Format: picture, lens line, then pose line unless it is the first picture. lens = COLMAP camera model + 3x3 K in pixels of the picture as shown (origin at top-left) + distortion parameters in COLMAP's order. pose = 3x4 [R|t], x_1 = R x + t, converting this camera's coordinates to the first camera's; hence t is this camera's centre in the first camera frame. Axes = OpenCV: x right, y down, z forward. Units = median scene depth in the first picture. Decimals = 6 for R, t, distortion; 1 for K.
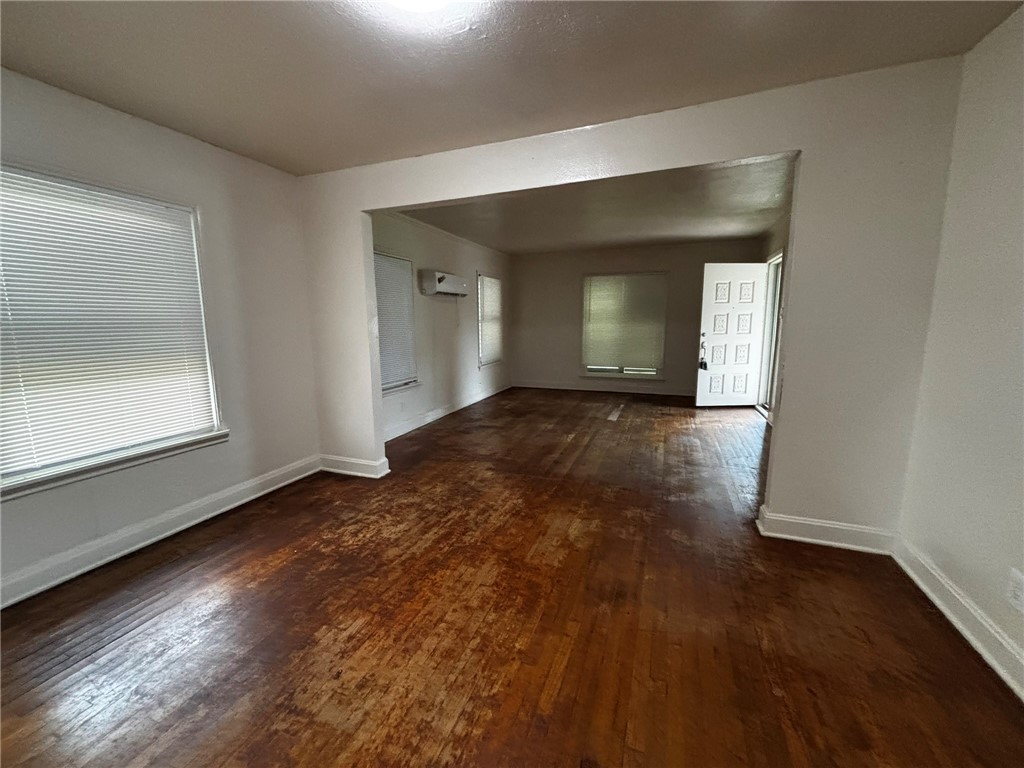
lens RADIAL K [[417.4, 0, 513.1], [0, 417.4, 381.1], [0, 0, 1]] dist [0.003003, 0.000000]
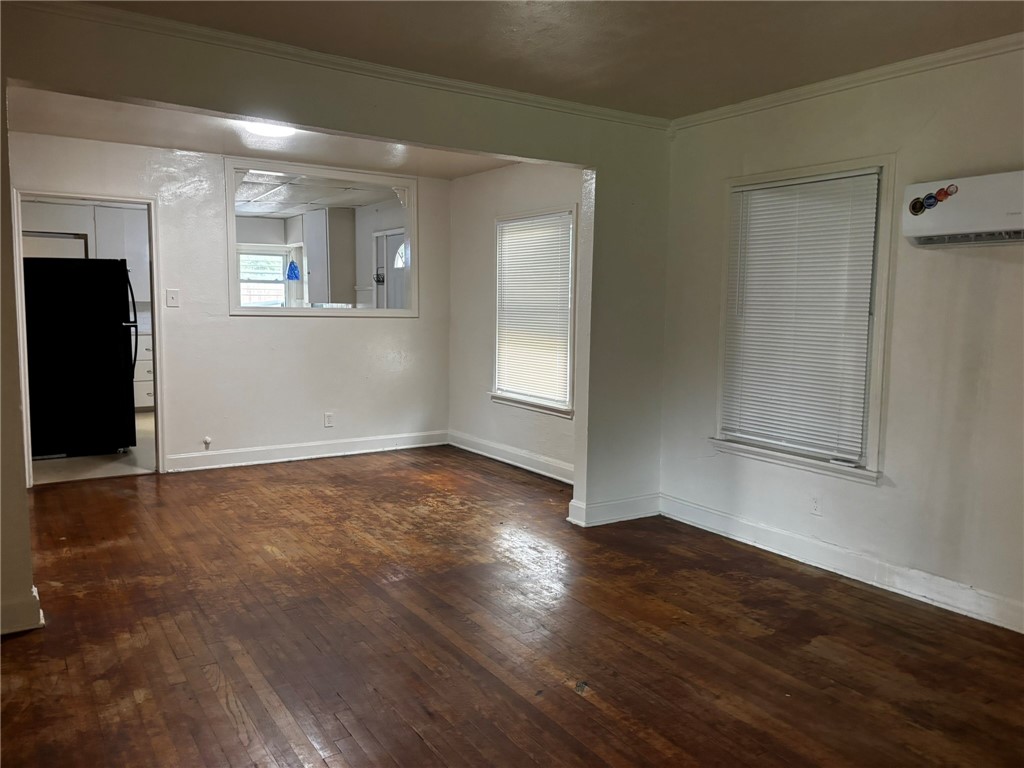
lens RADIAL K [[777.6, 0, 514.2], [0, 777.6, 385.1], [0, 0, 1]] dist [0.047232, -0.050700]
pose [[-0.592302, 0.089516, -0.800728, 1.031003], [-0.123648, 0.971938, 0.200119, -0.335893], [0.796172, 0.217539, -0.564612, 2.066320]]
